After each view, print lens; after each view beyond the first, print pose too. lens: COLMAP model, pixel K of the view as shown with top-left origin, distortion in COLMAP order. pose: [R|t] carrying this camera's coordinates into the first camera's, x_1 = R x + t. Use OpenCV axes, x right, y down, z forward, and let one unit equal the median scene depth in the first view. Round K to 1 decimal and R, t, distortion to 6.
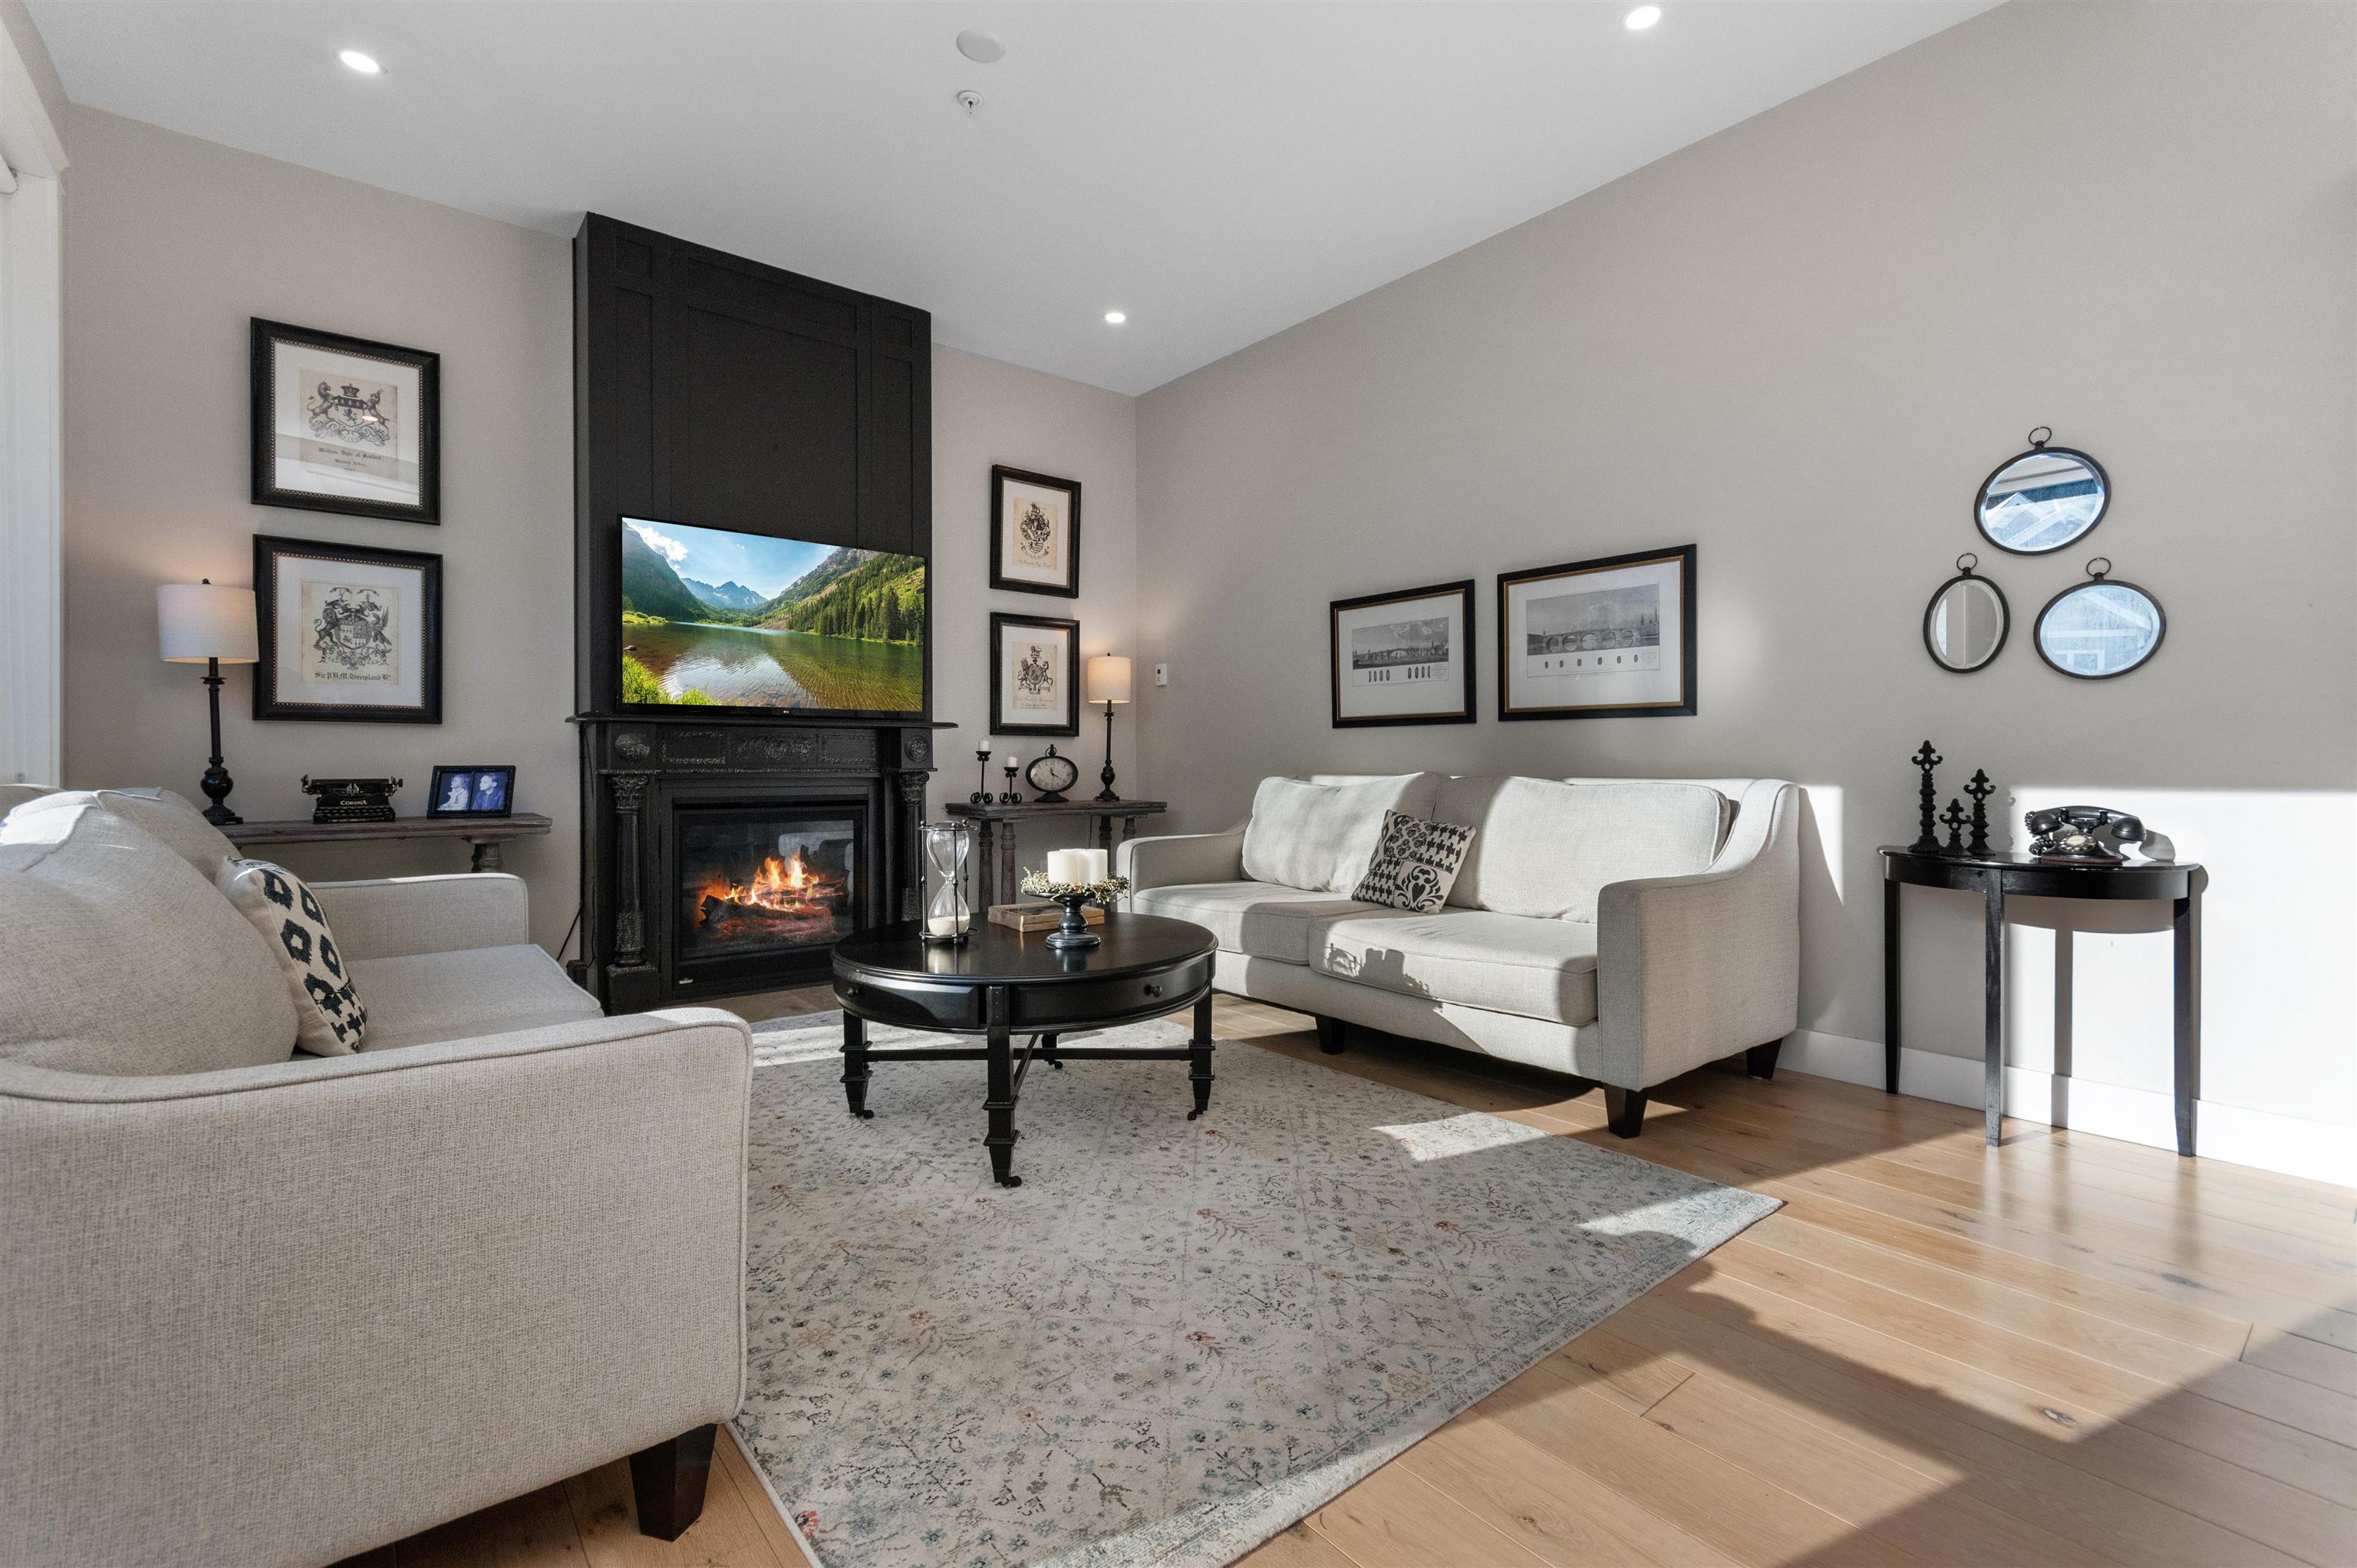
lens RADIAL K [[1047.8, 0, 1172.5], [0, 1047.8, 759.5], [0, 0, 1]] dist [0.005364, 0.000394]
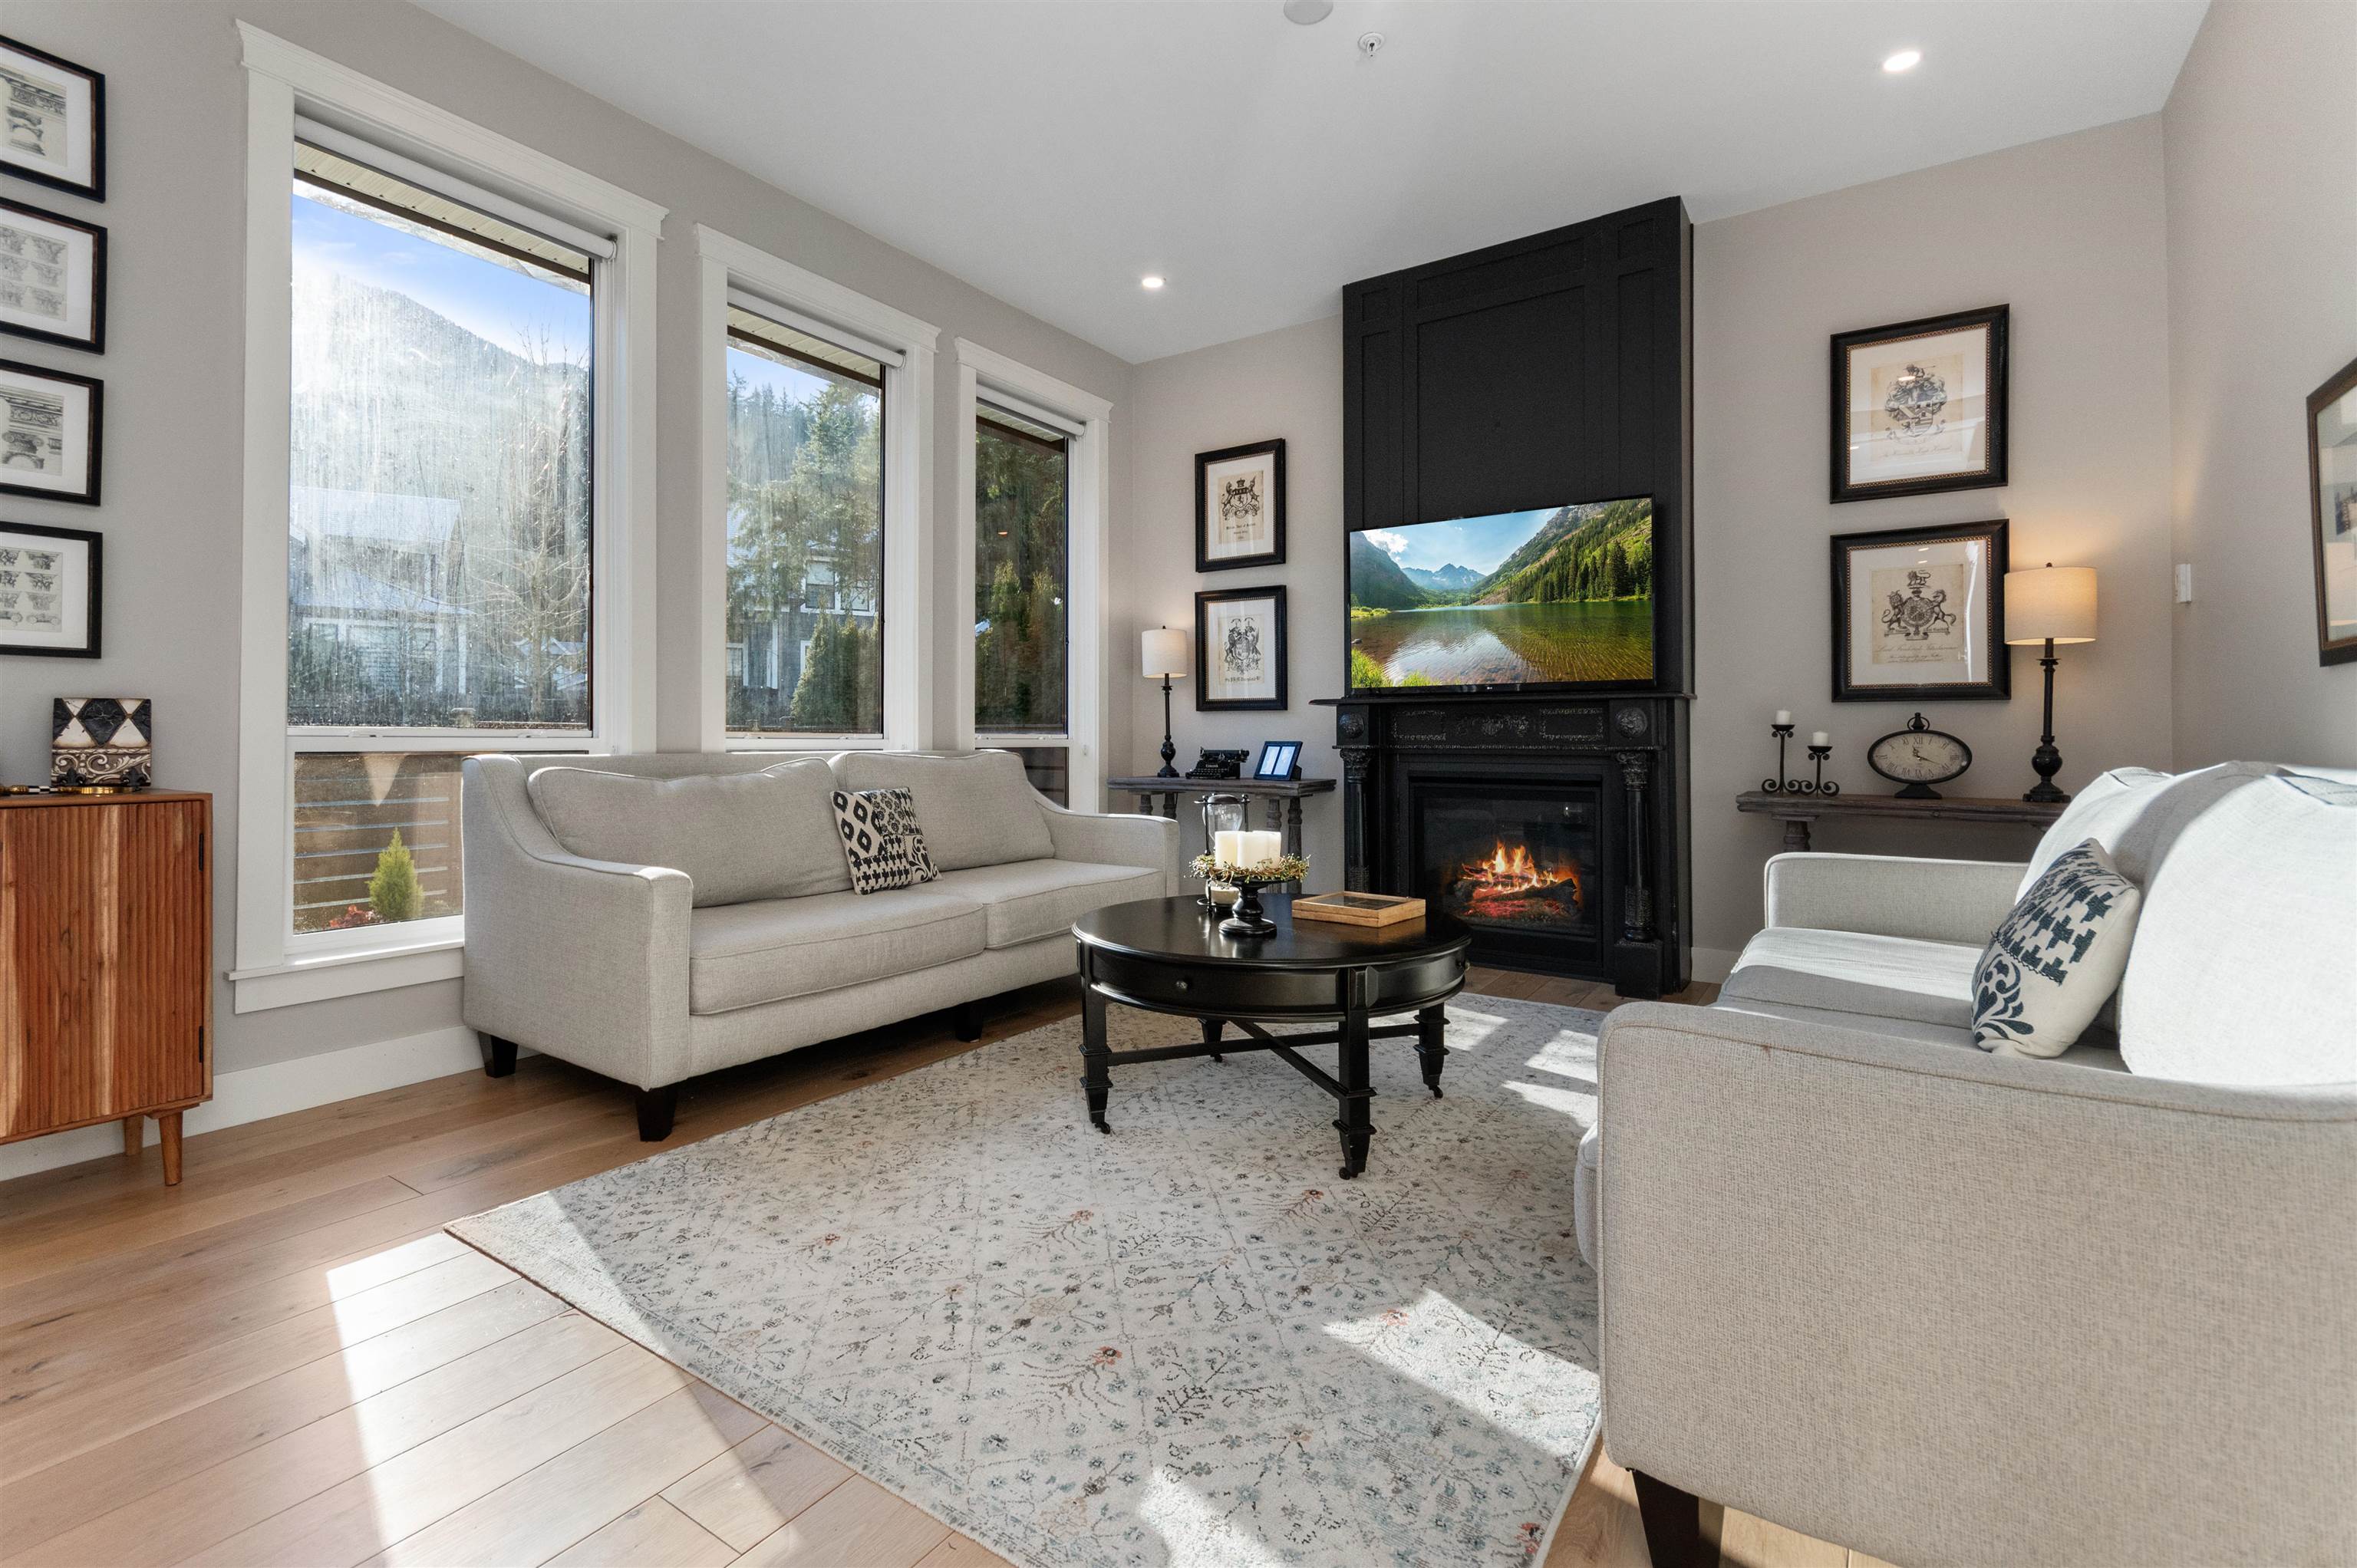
lens RADIAL K [[1060.3, 0, 1161.7], [0, 1060.3, 728.1], [0, 0, 1]] dist [0.000026, 0.000193]
pose [[0.280365, -0.008758, -0.959854, 0.583845], [0.001593, 0.999961, -0.008658, 0.000793], [0.959892, 0.000898, 0.280368, 0.478685]]
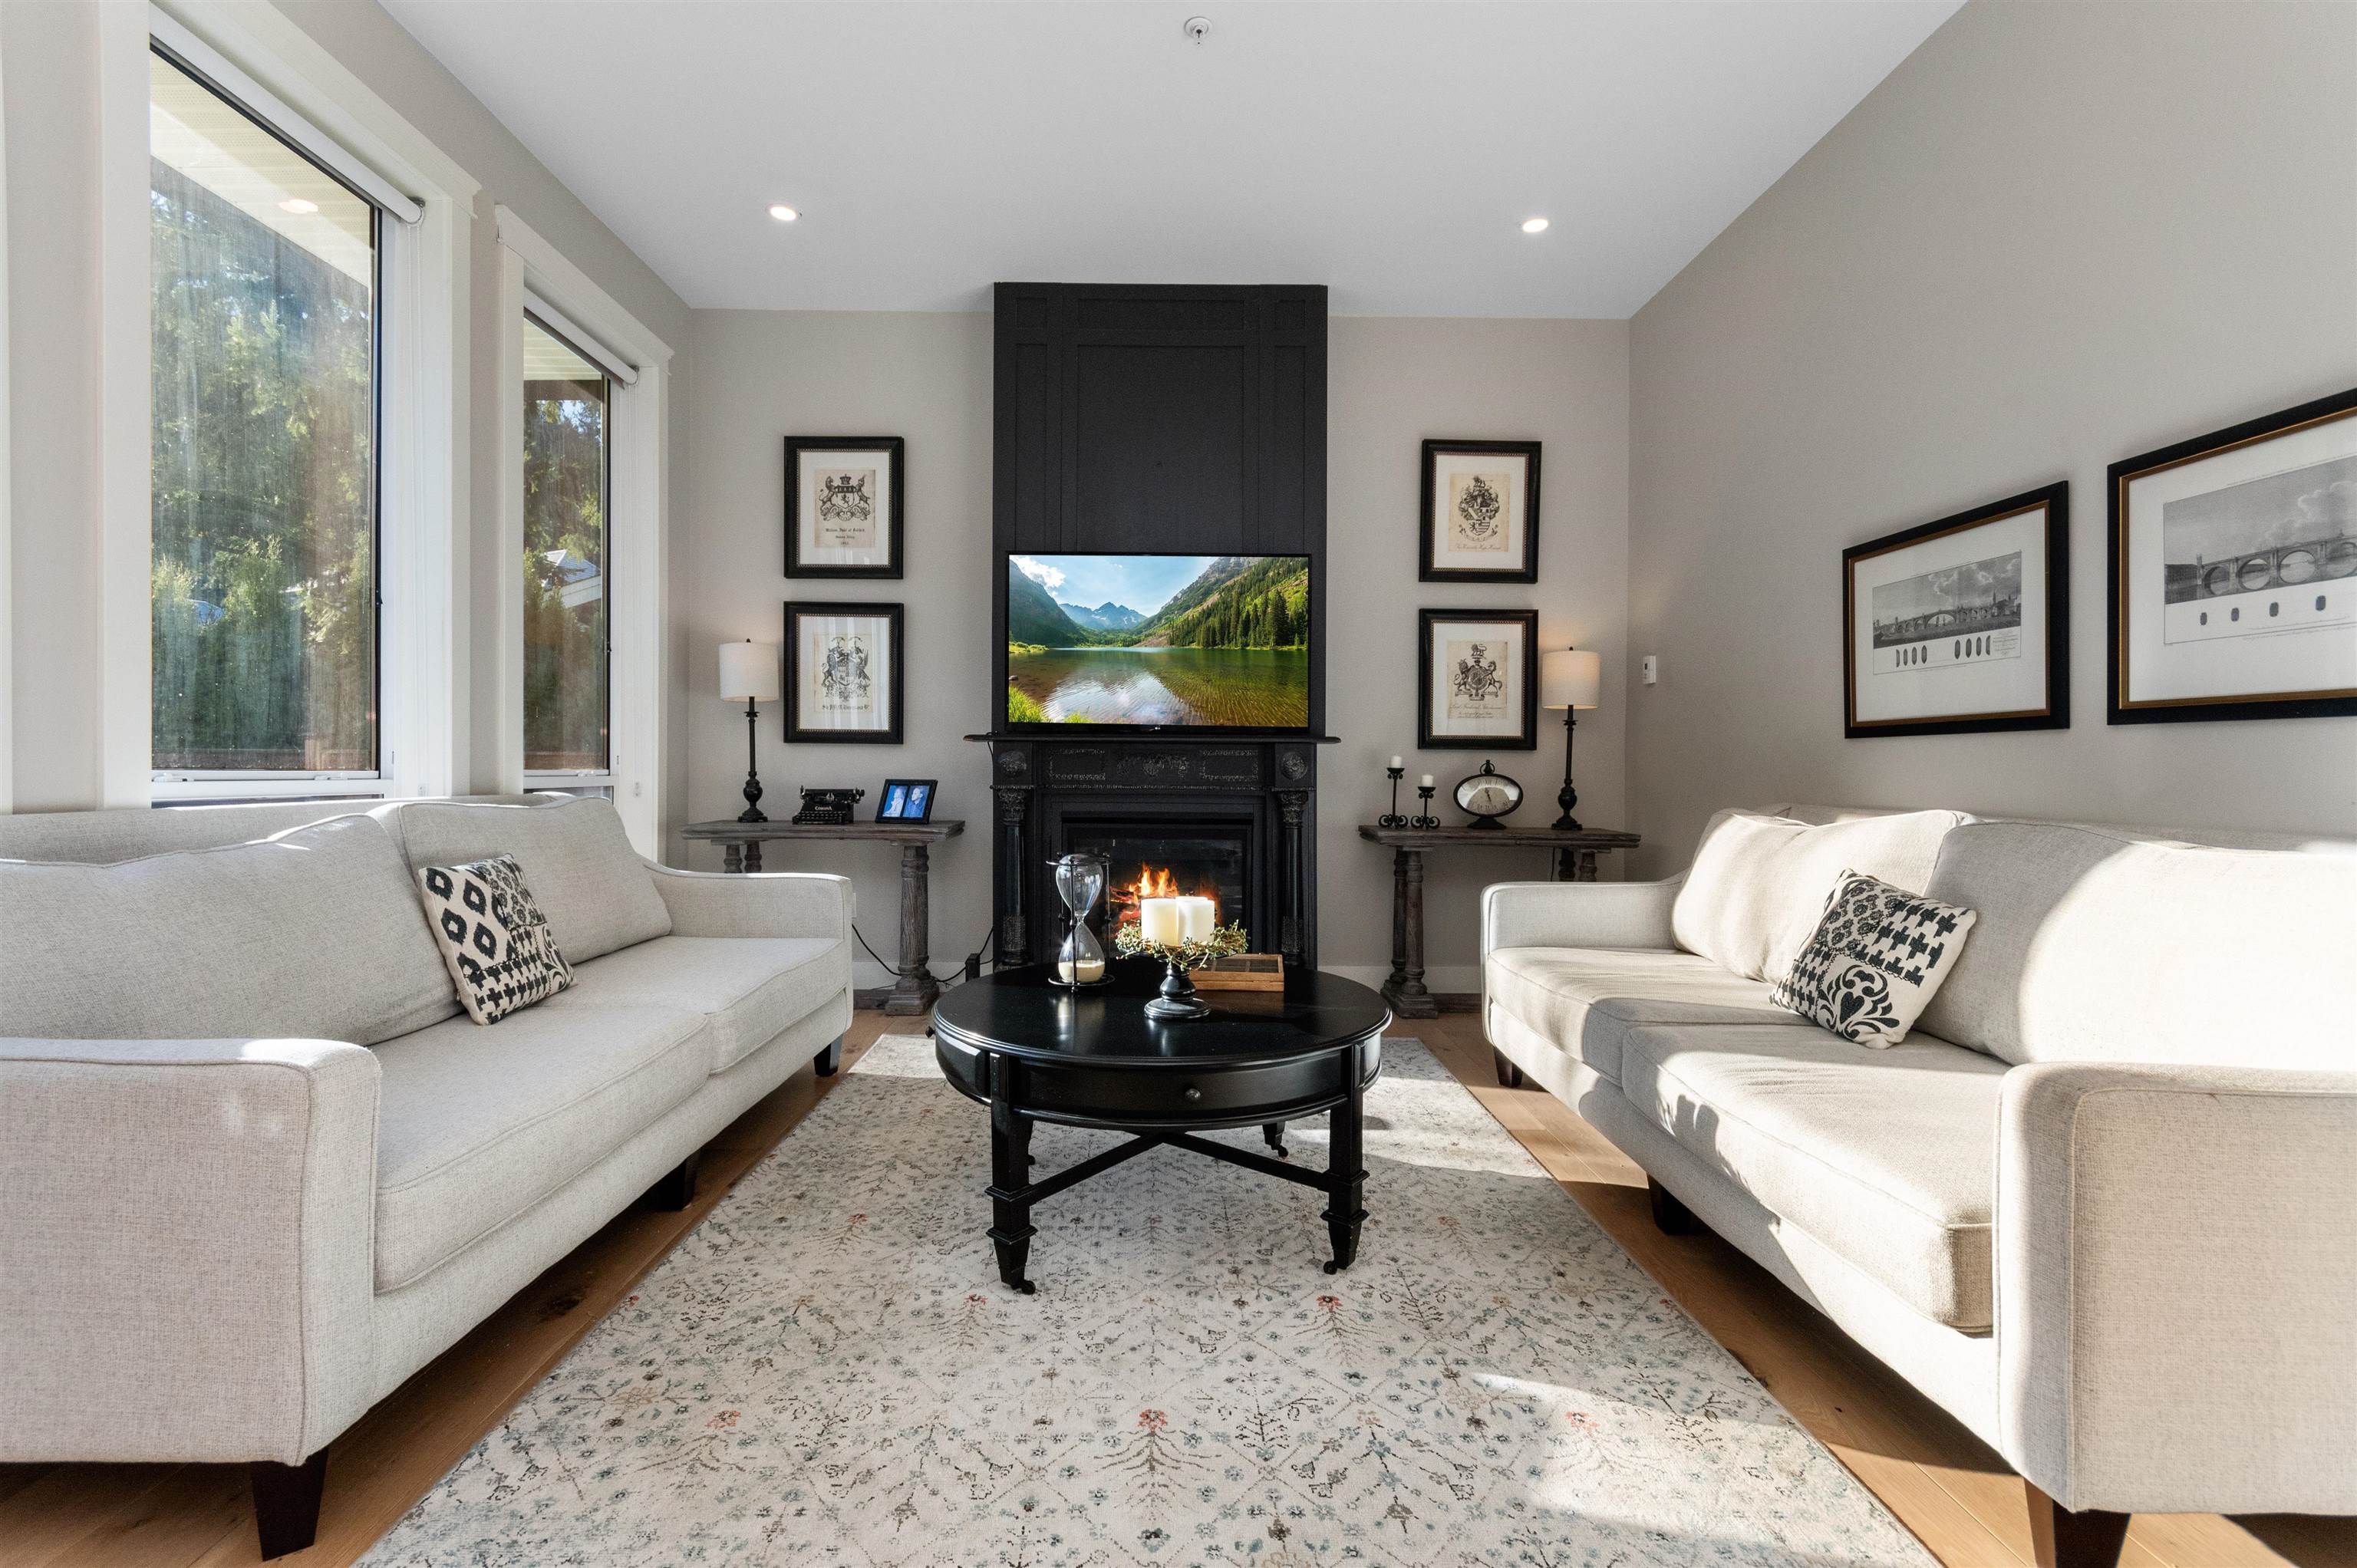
lens RADIAL K [[1038.6, 0, 1163.4], [0, 1038.6, 772.9], [0, 0, 1]] dist [0.004269, -0.000423]
pose [[0.780554, 0.010383, -0.625002, 0.290514], [-0.006811, 0.999944, 0.008105, -0.012894], [0.625051, -0.002069, 0.780581, 0.264779]]
